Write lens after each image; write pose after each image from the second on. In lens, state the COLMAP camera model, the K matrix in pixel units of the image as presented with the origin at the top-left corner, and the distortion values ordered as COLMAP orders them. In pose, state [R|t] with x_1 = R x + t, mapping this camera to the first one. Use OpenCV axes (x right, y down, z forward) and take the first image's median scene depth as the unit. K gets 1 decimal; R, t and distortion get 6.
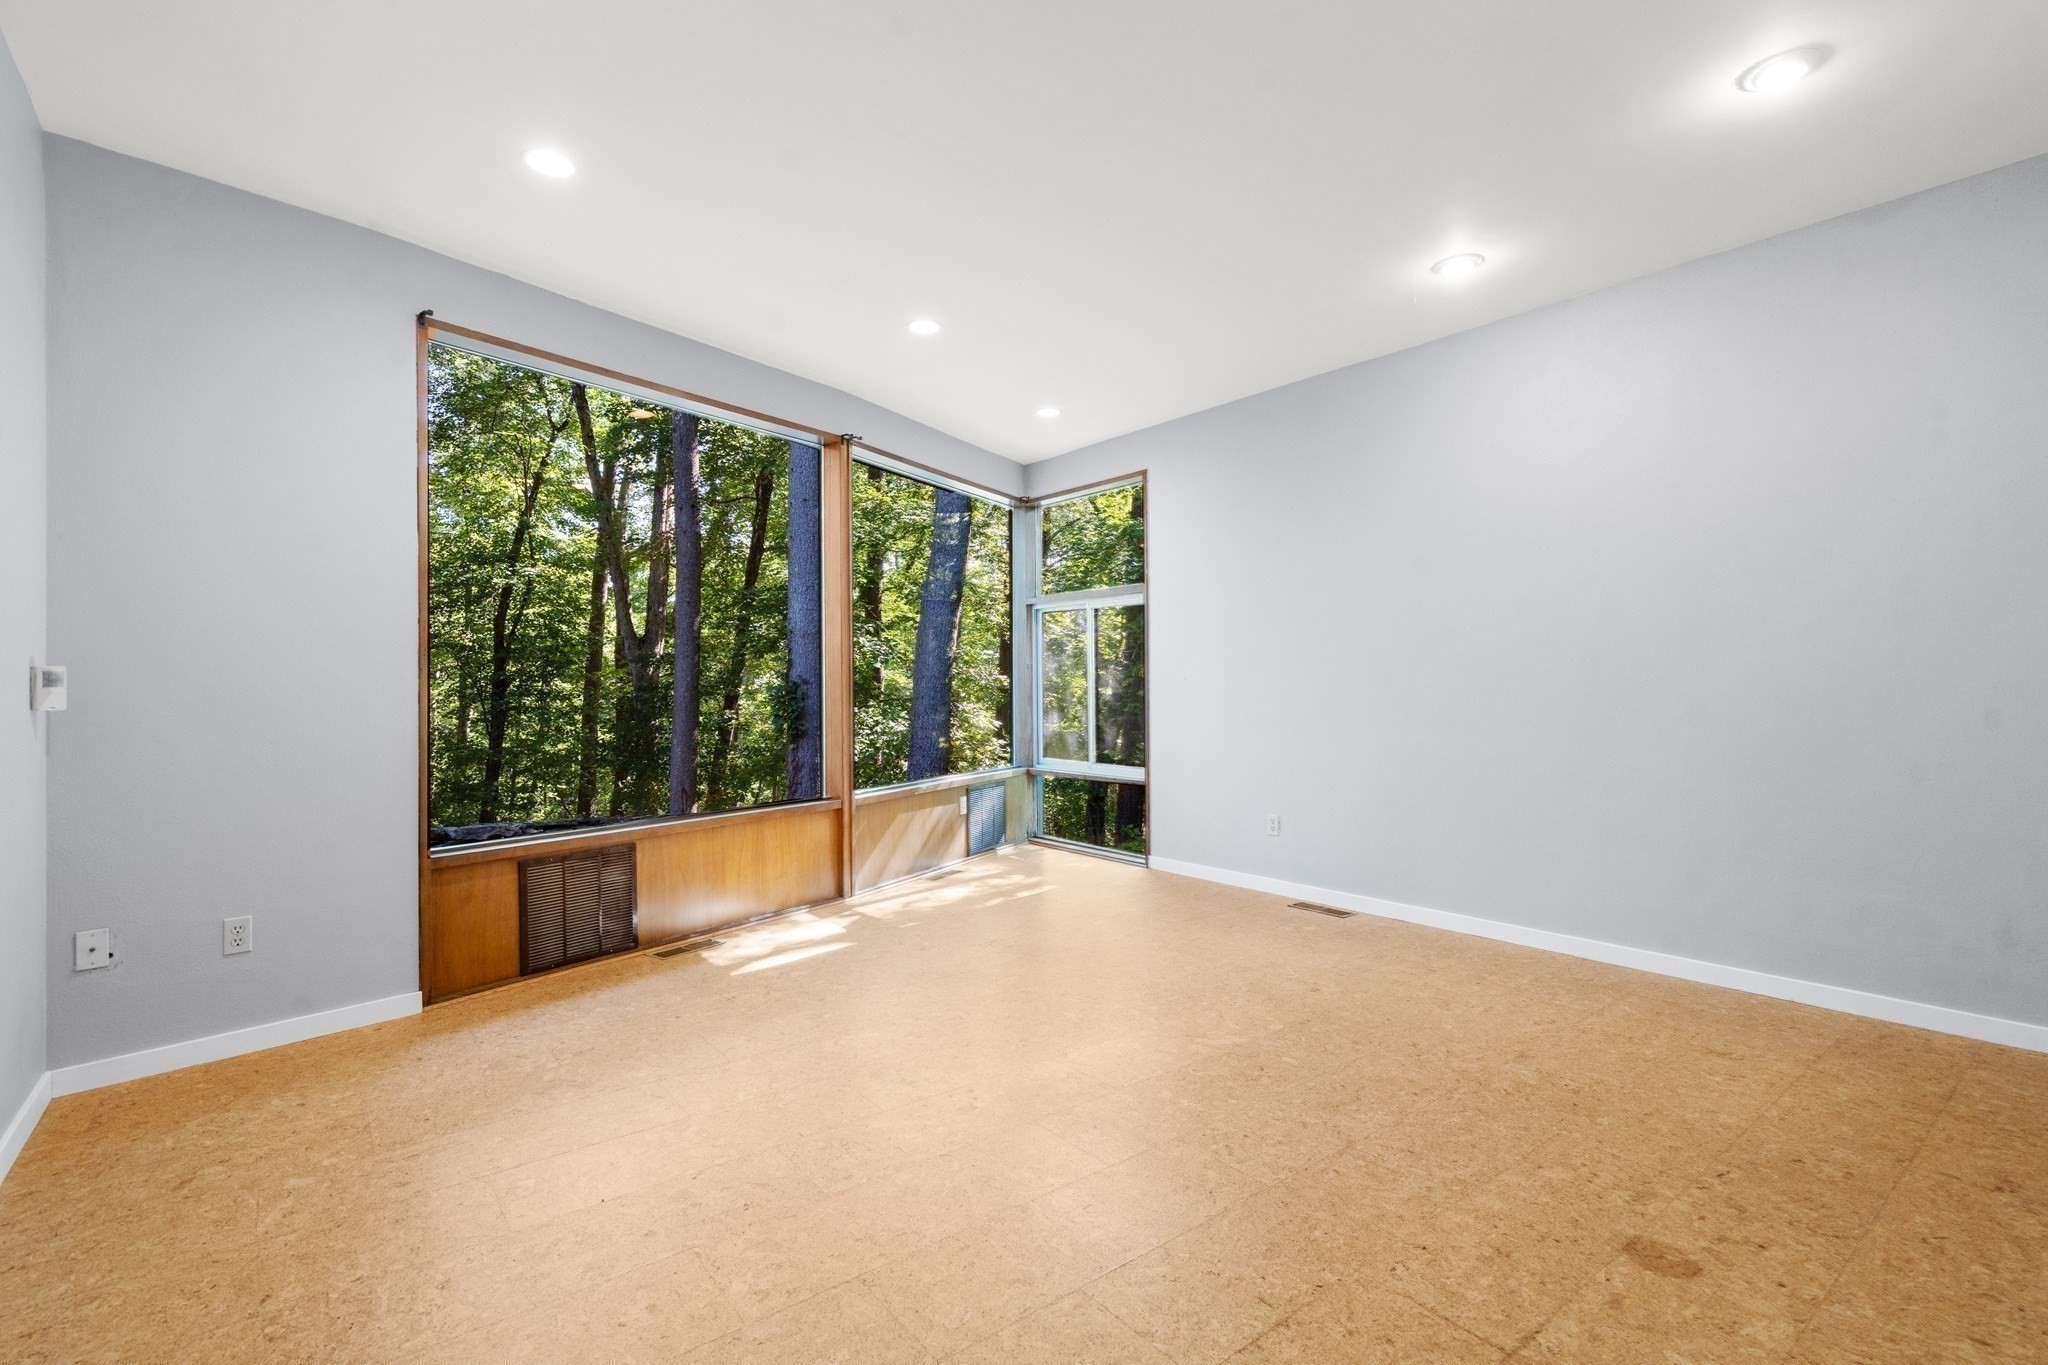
lens RADIAL K [[939.7, 0, 1022.7], [0, 939.7, 678.4], [0, 0, 1]] dist [-0.010122, 0.004579]
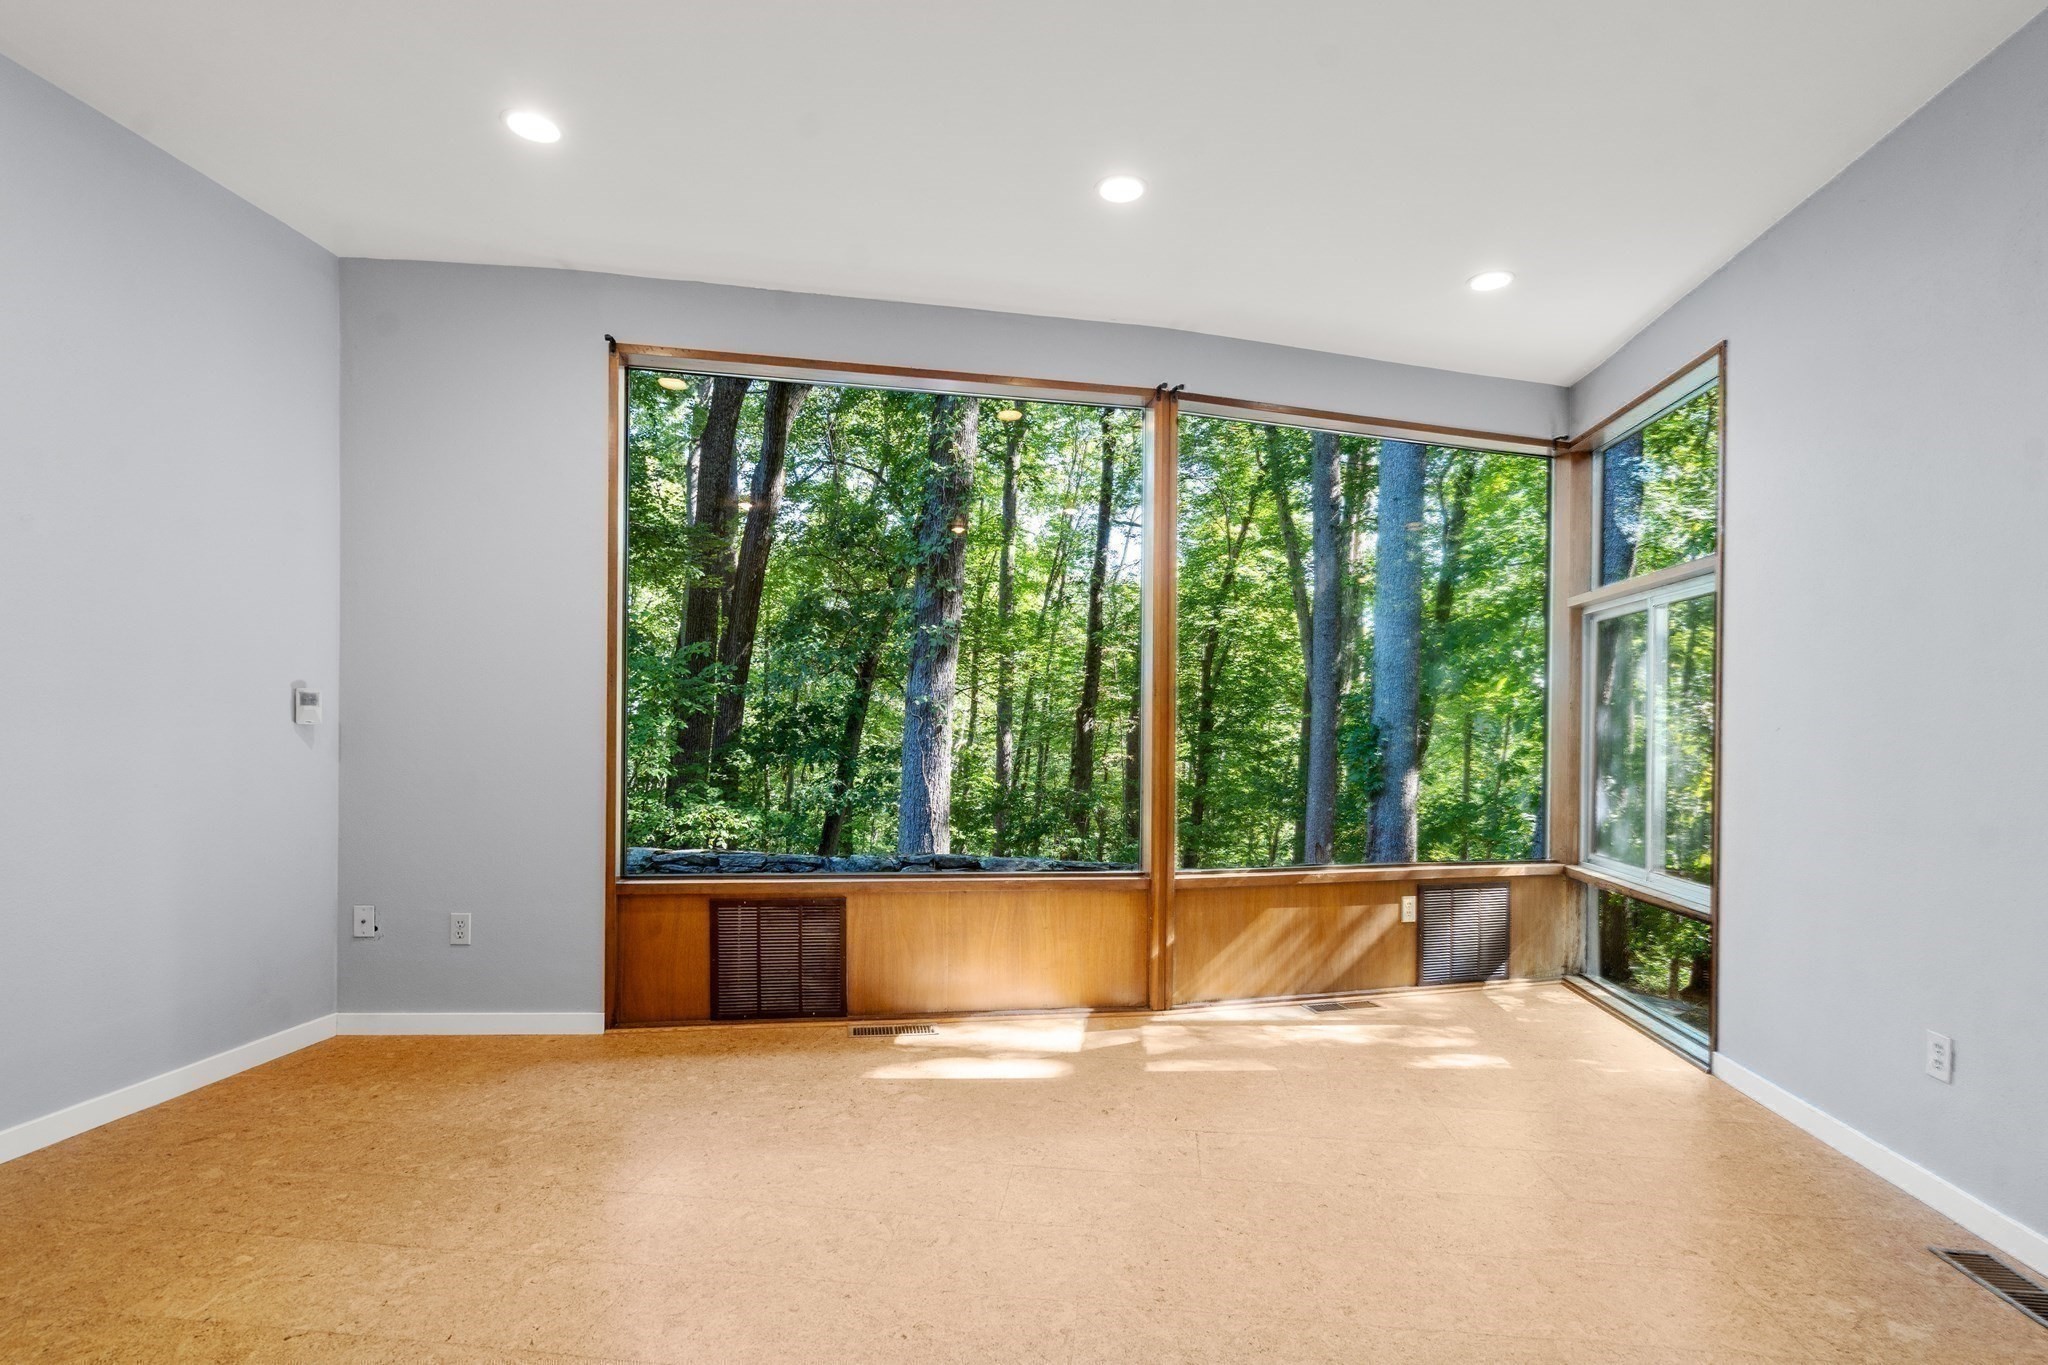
lens RADIAL K [[987.3, 0, 1031.9], [0, 987.3, 734.1], [0, 0, 1]] dist [-0.005802, 0.001106]
pose [[0.720561, 0.027673, -0.692839, 0.377243], [-0.020127, 0.999617, 0.018995, 0.001916], [0.693099, 0.000258, 0.720842, 0.489672]]
